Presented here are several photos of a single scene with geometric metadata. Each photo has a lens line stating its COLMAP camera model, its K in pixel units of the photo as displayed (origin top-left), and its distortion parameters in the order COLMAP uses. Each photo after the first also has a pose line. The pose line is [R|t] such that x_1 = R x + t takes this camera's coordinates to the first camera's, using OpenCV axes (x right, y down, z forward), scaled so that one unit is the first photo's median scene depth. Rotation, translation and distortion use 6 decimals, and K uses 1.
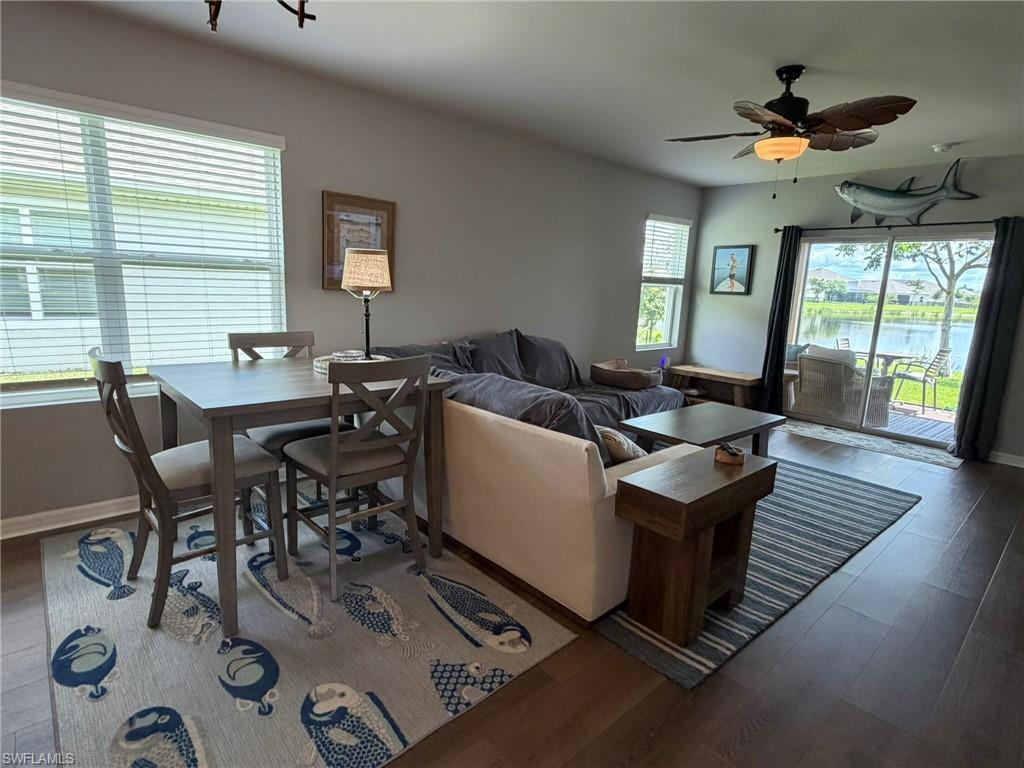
lens RADIAL K [[532.8, 0, 511.9], [0, 532.8, 388.3], [0, 0, 1]] dist [-0.000854, 0.000050]
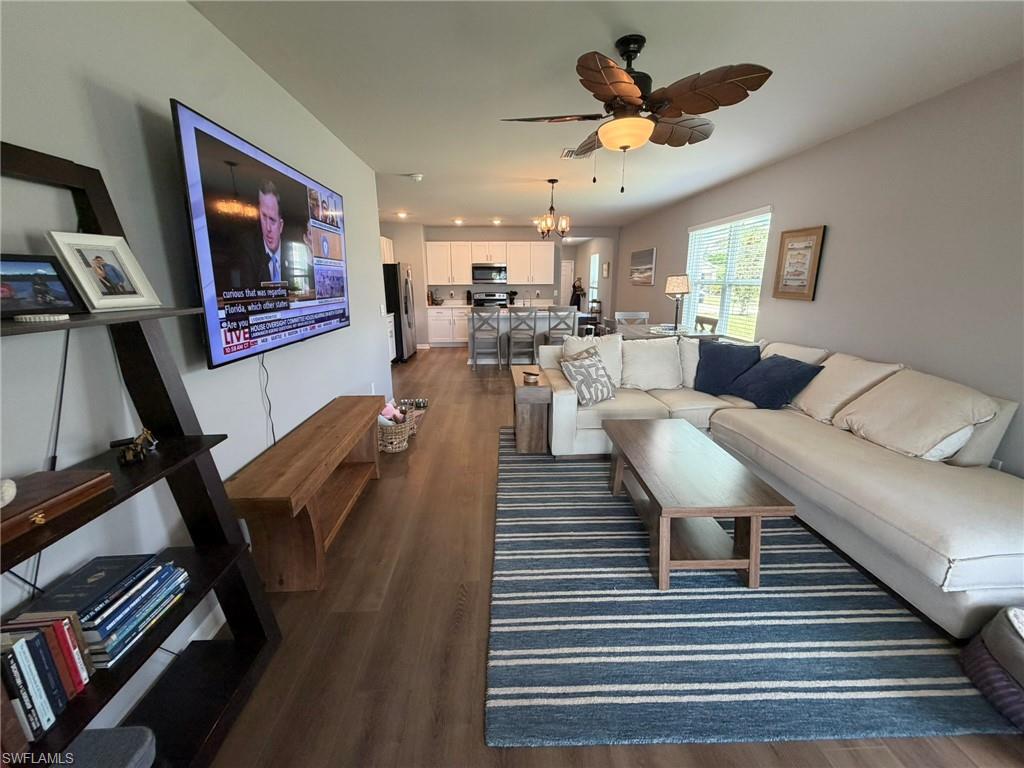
lens RADIAL K [[410.8, 0, 513.9], [0, 410.8, 385.4], [0, 0, 1]] dist [-0.000143, 0.000180]
pose [[-0.633312, 0.155595, -0.758094, 1.496501], [-0.170917, 0.927271, 0.333102, -0.314050], [0.754787, 0.340528, -0.560658, 1.709185]]
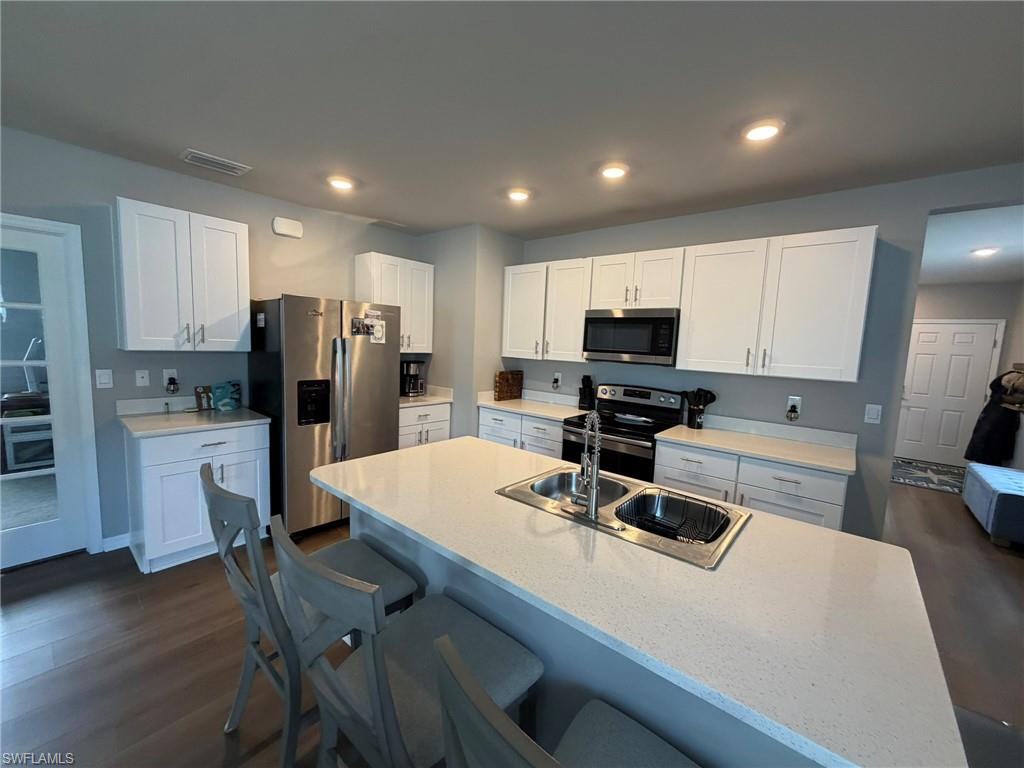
lens RADIAL K [[408.3, 0, 512.0], [0, 408.3, 384.0], [0, 0, 1]] dist [0.001122, 0.000133]
pose [[-0.987492, -0.070123, -0.141220, -0.751900], [-0.108558, 0.951935, 0.286418, -0.173767], [0.114348, 0.298166, -0.947640, 0.407887]]
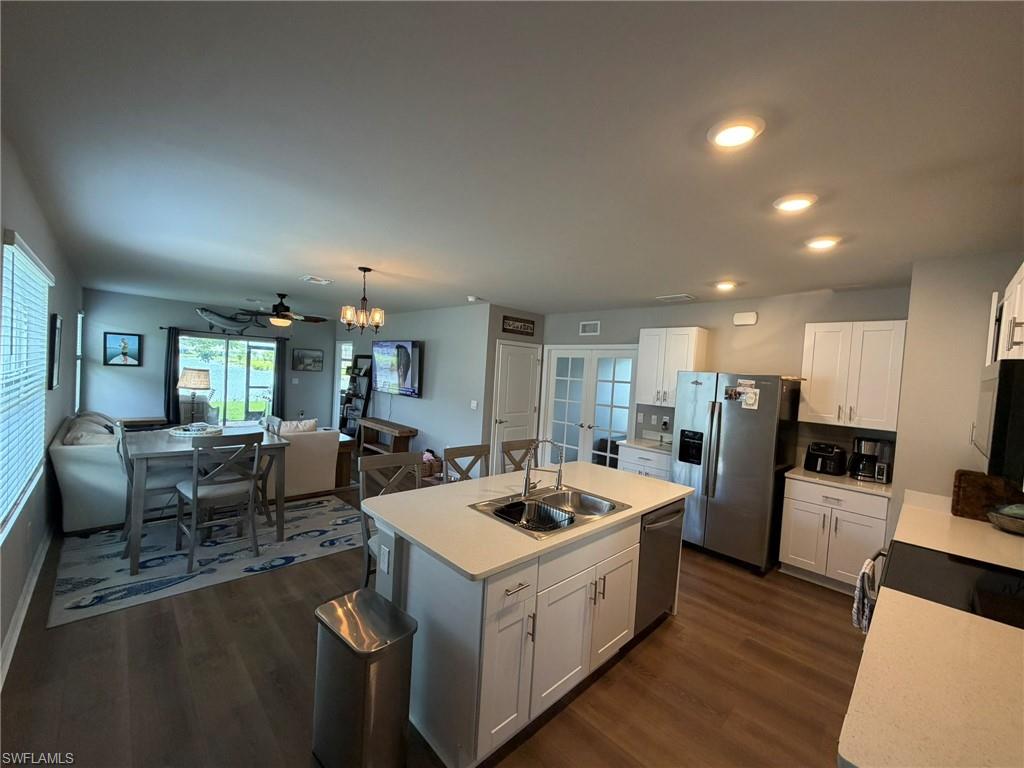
lens RADIAL K [[408.3, 0, 512.0], [0, 408.3, 384.0], [0, 0, 1]] dist [0.001122, 0.000133]
pose [[-0.036127, -0.075639, 0.996481, -1.931175], [0.132140, 0.988015, 0.079787, -0.194590], [-0.990572, 0.134558, -0.025699, -0.048161]]
